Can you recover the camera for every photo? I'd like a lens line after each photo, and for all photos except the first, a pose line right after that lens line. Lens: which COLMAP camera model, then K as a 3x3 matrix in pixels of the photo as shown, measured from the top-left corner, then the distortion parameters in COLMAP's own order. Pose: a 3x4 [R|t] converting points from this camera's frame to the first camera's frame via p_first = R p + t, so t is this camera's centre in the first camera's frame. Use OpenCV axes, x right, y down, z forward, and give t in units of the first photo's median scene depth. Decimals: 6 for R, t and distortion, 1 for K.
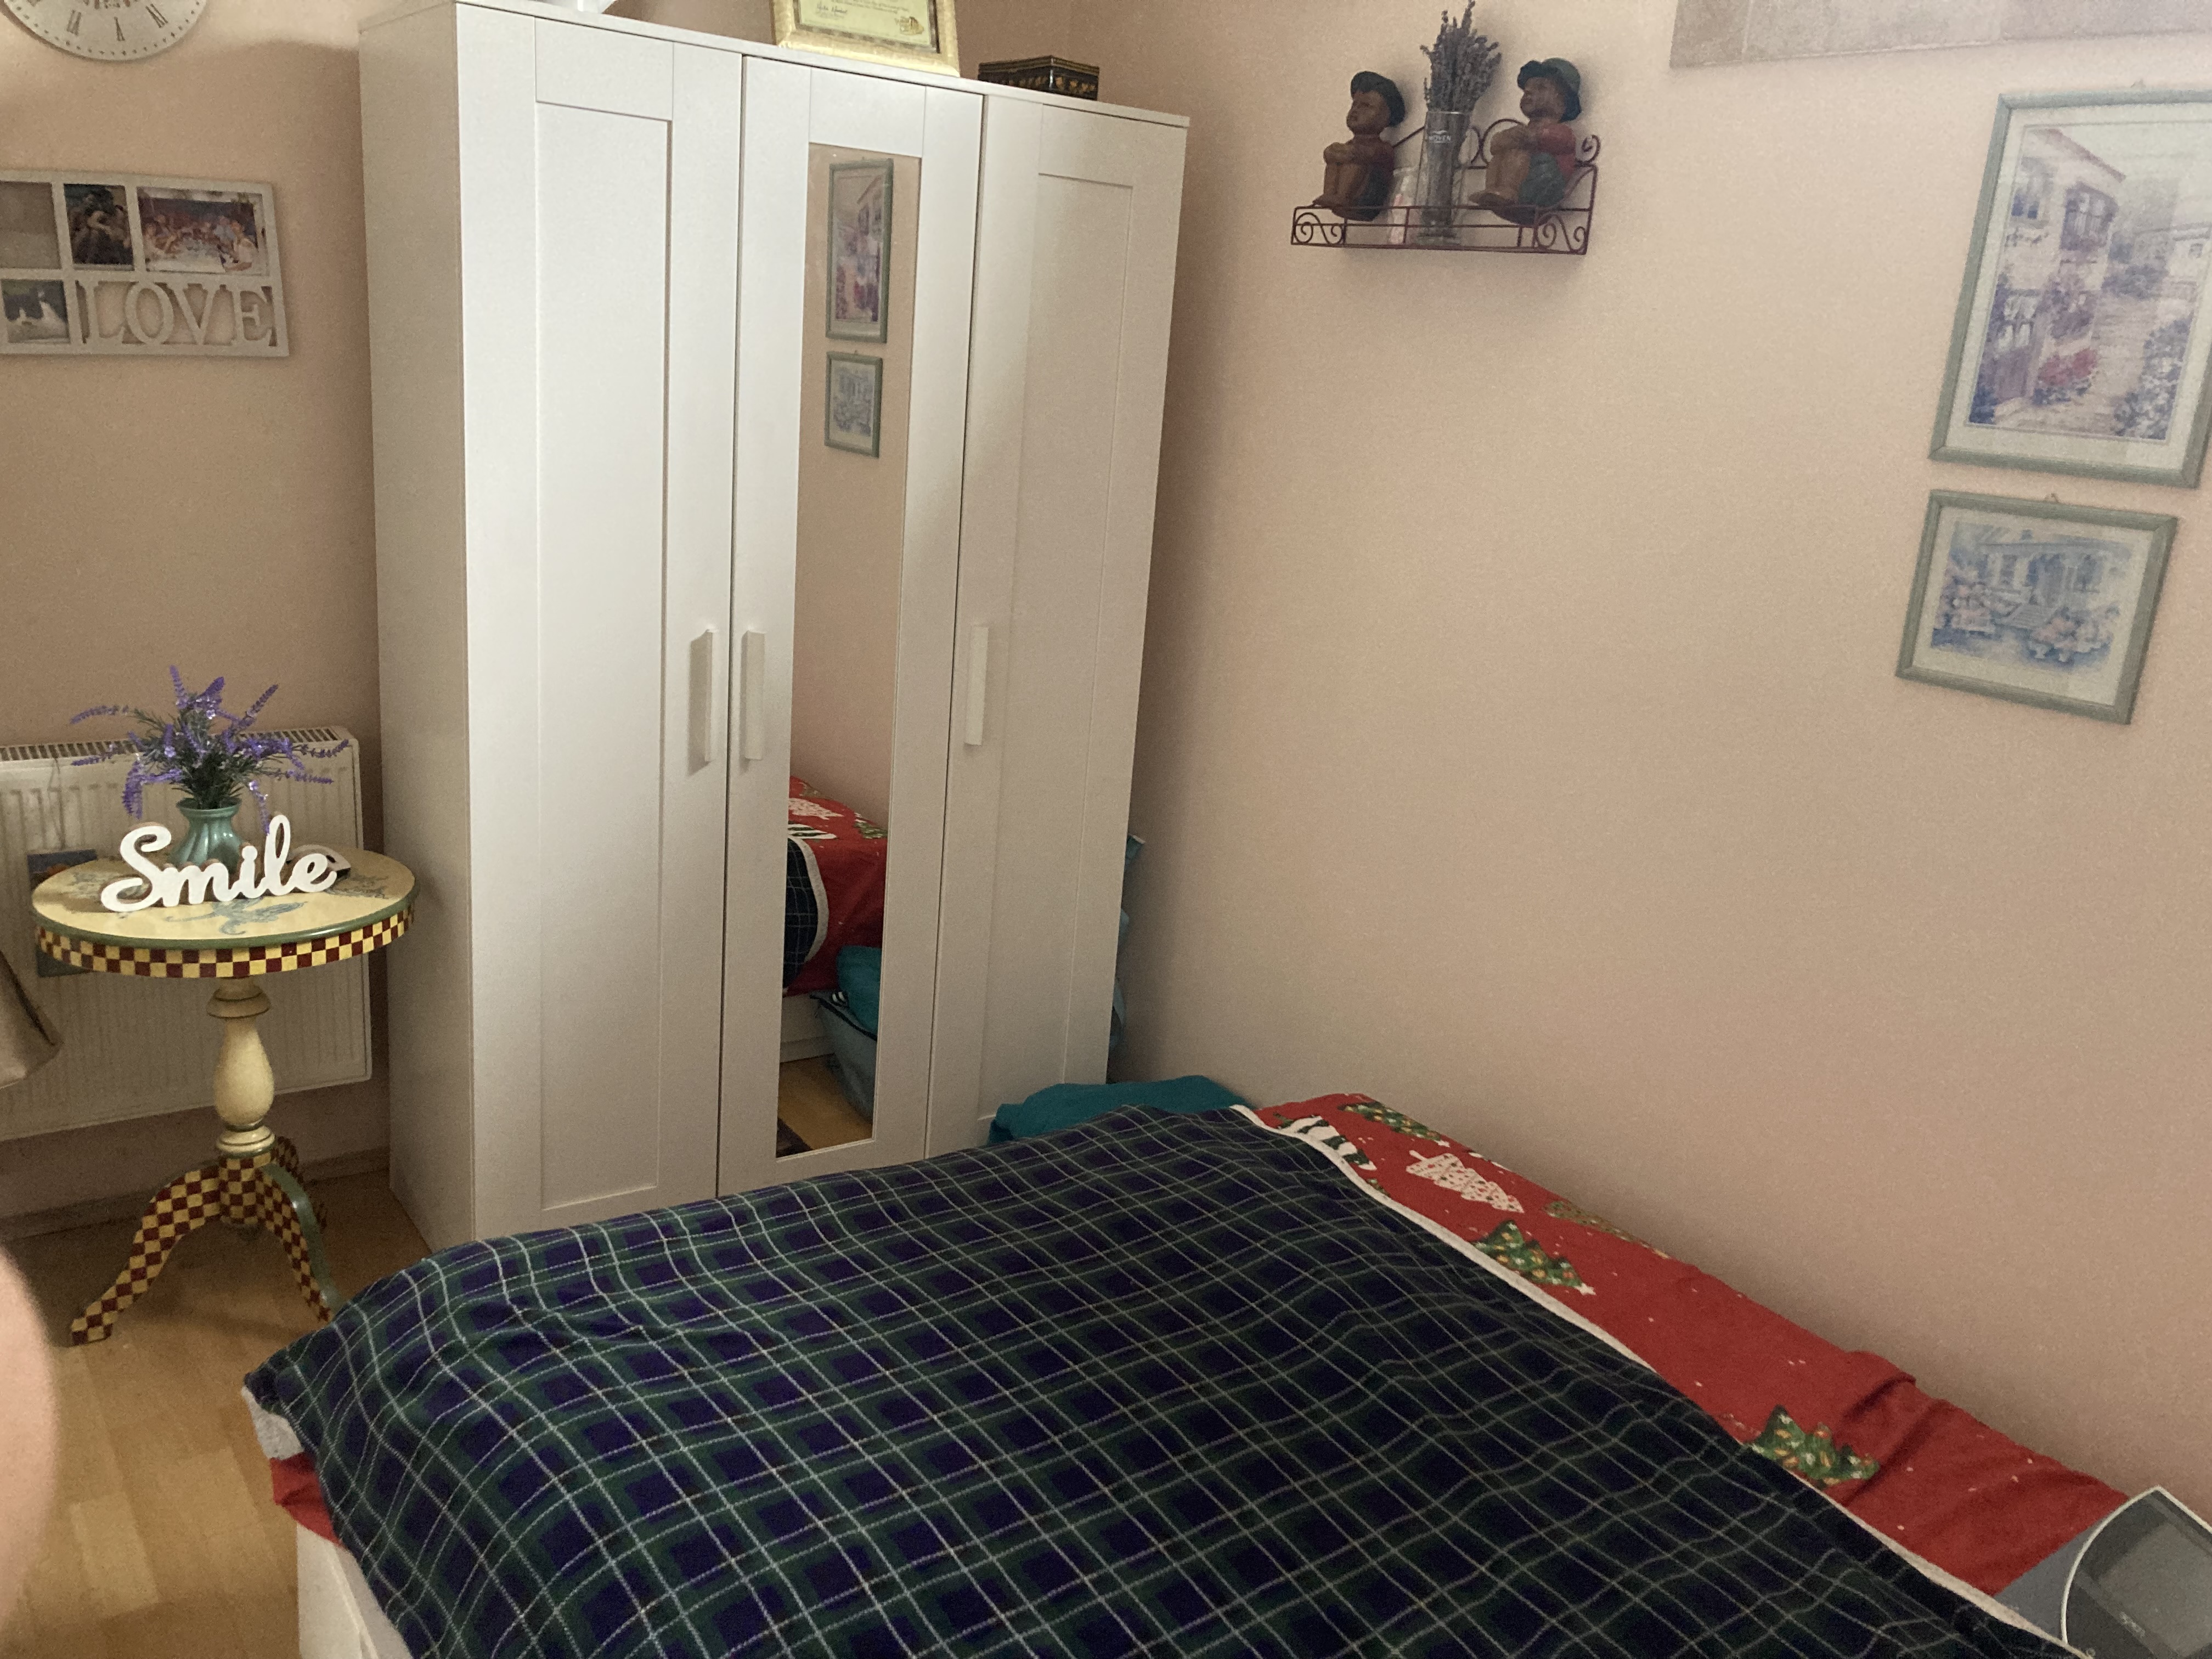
lens RADIAL K [[1802.9, 0, 1111.5], [0, 1802.9, 820.6], [0, 0, 1]] dist [0.032559, -0.015213]
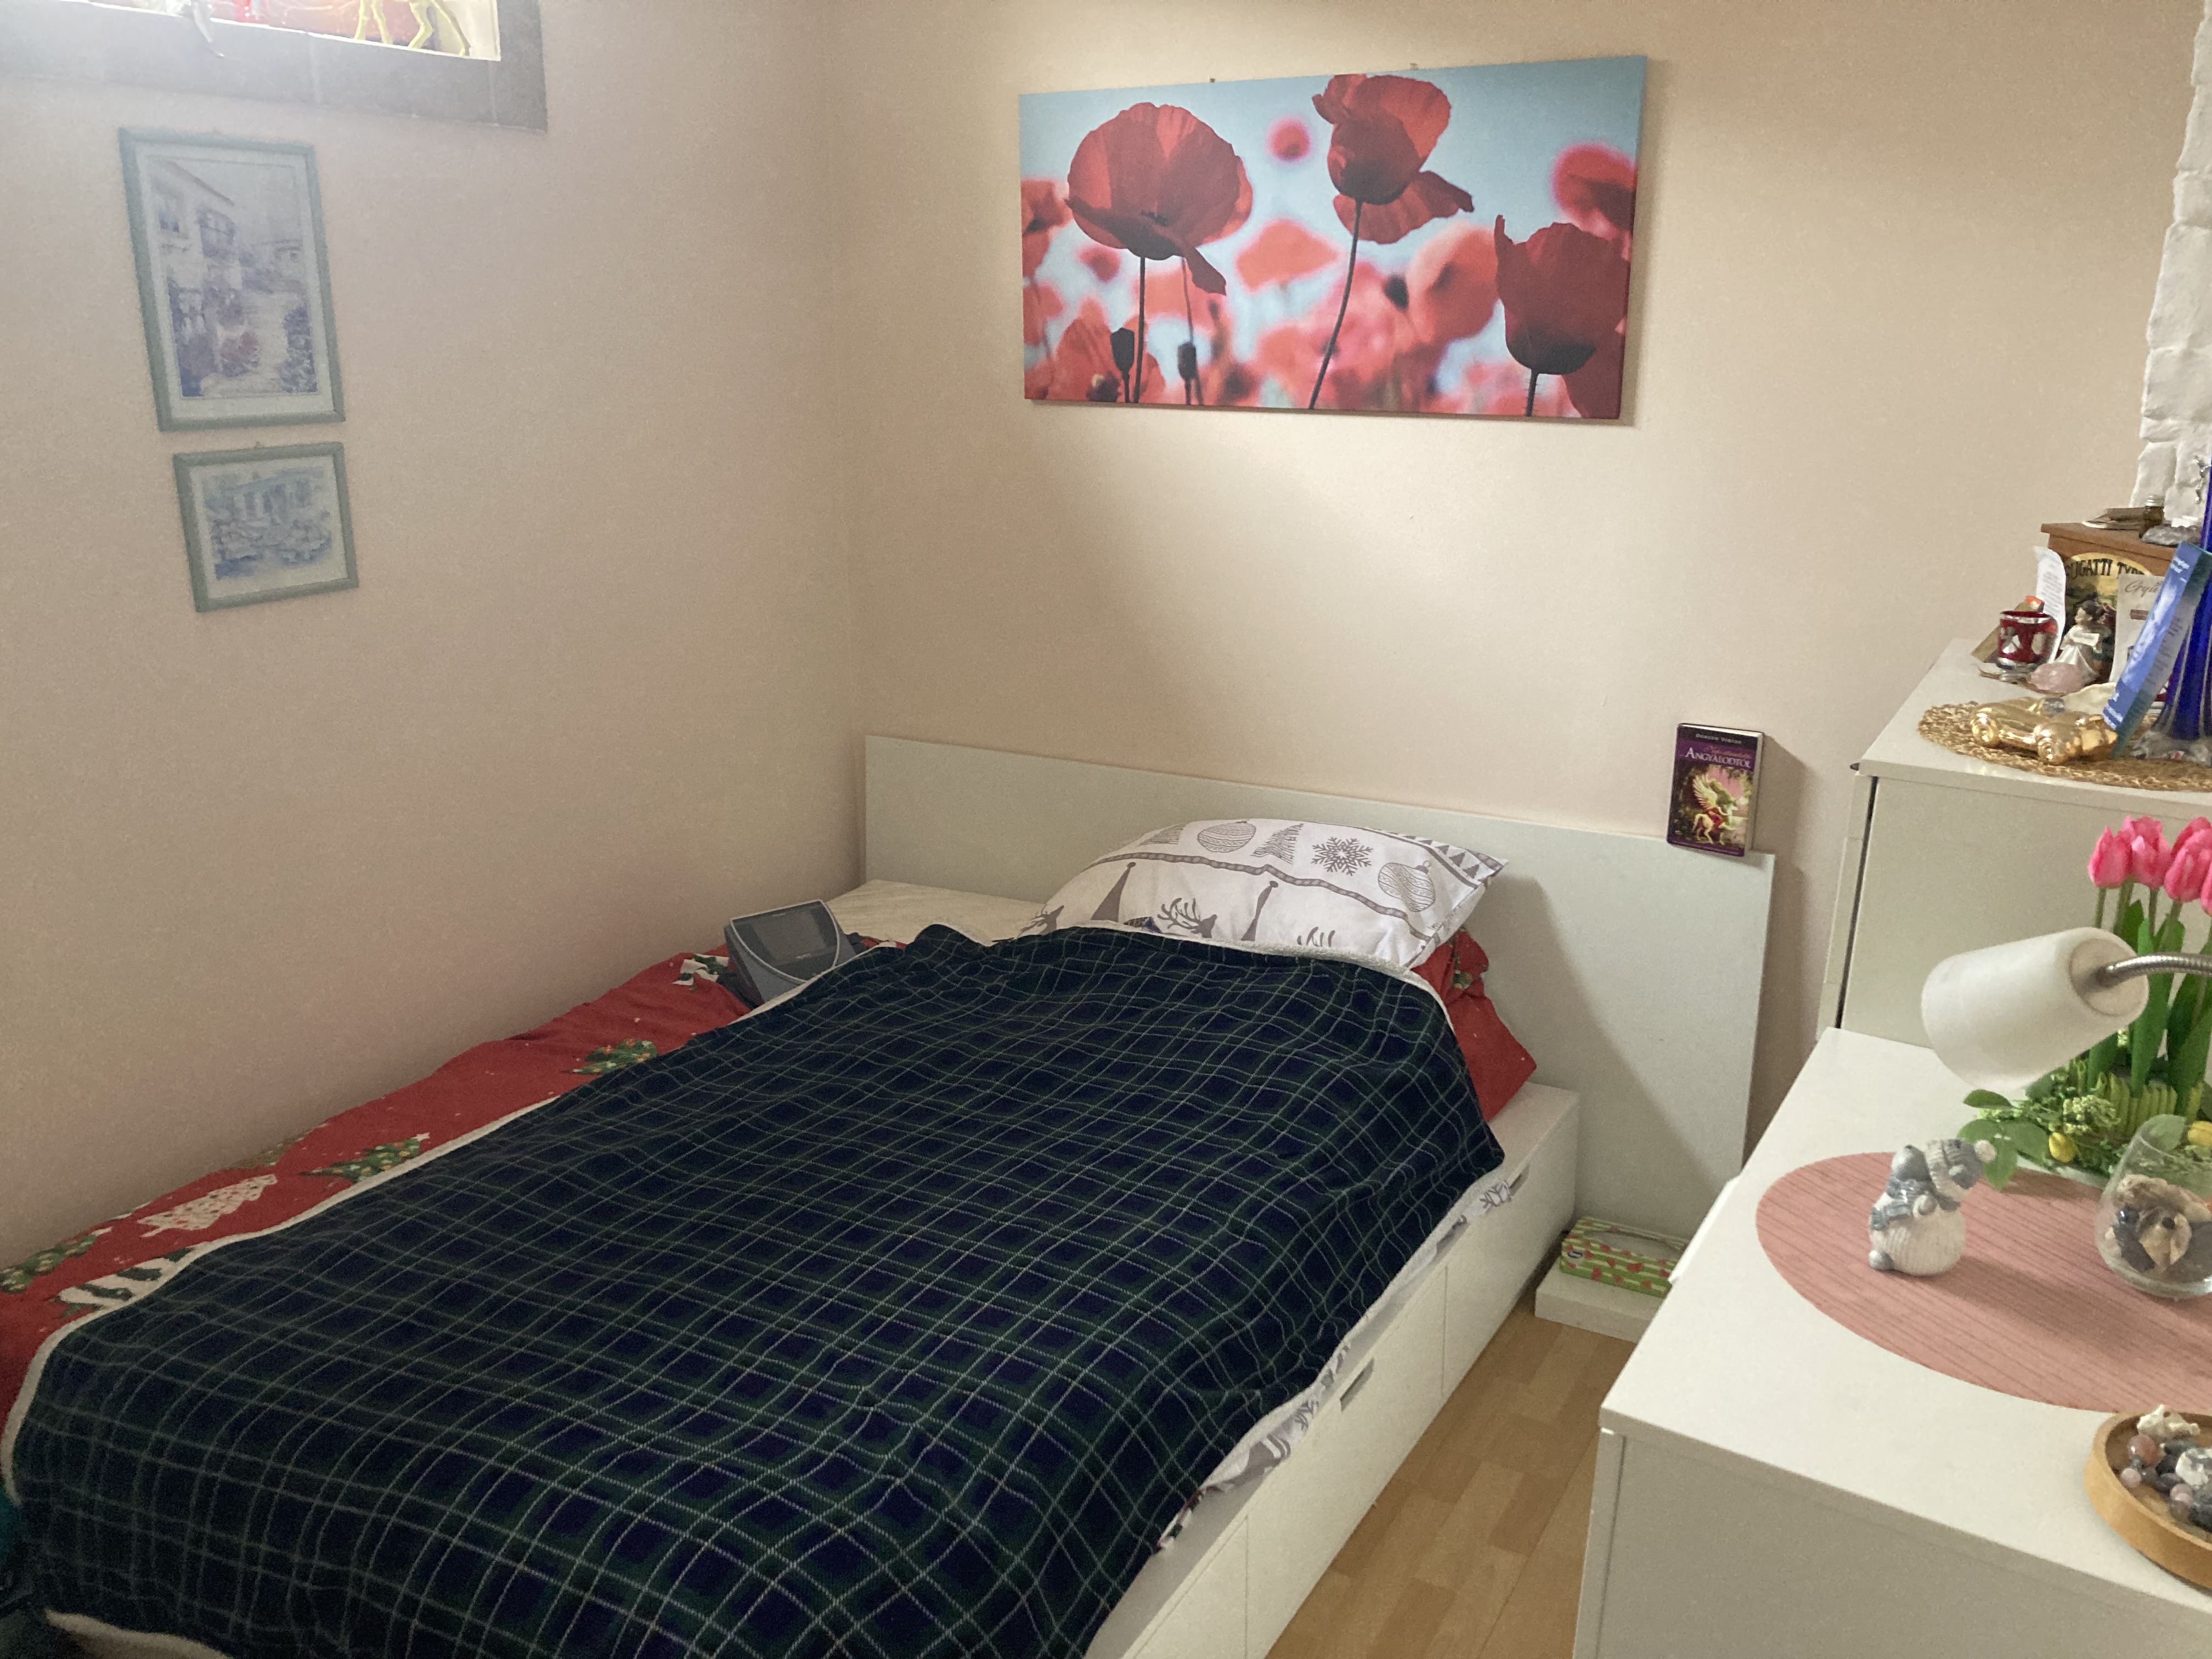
lens RADIAL K [[1802.9, 0, 1106.7], [0, 1802.9, 838.1], [0, 0, 1]] dist [0.032559, -0.015213]
pose [[-0.422508, -0.330100, 0.844110, -0.961161], [0.209082, 0.870703, 0.445153, -0.388469], [-0.881914, 0.364569, -0.298861, 0.953765]]
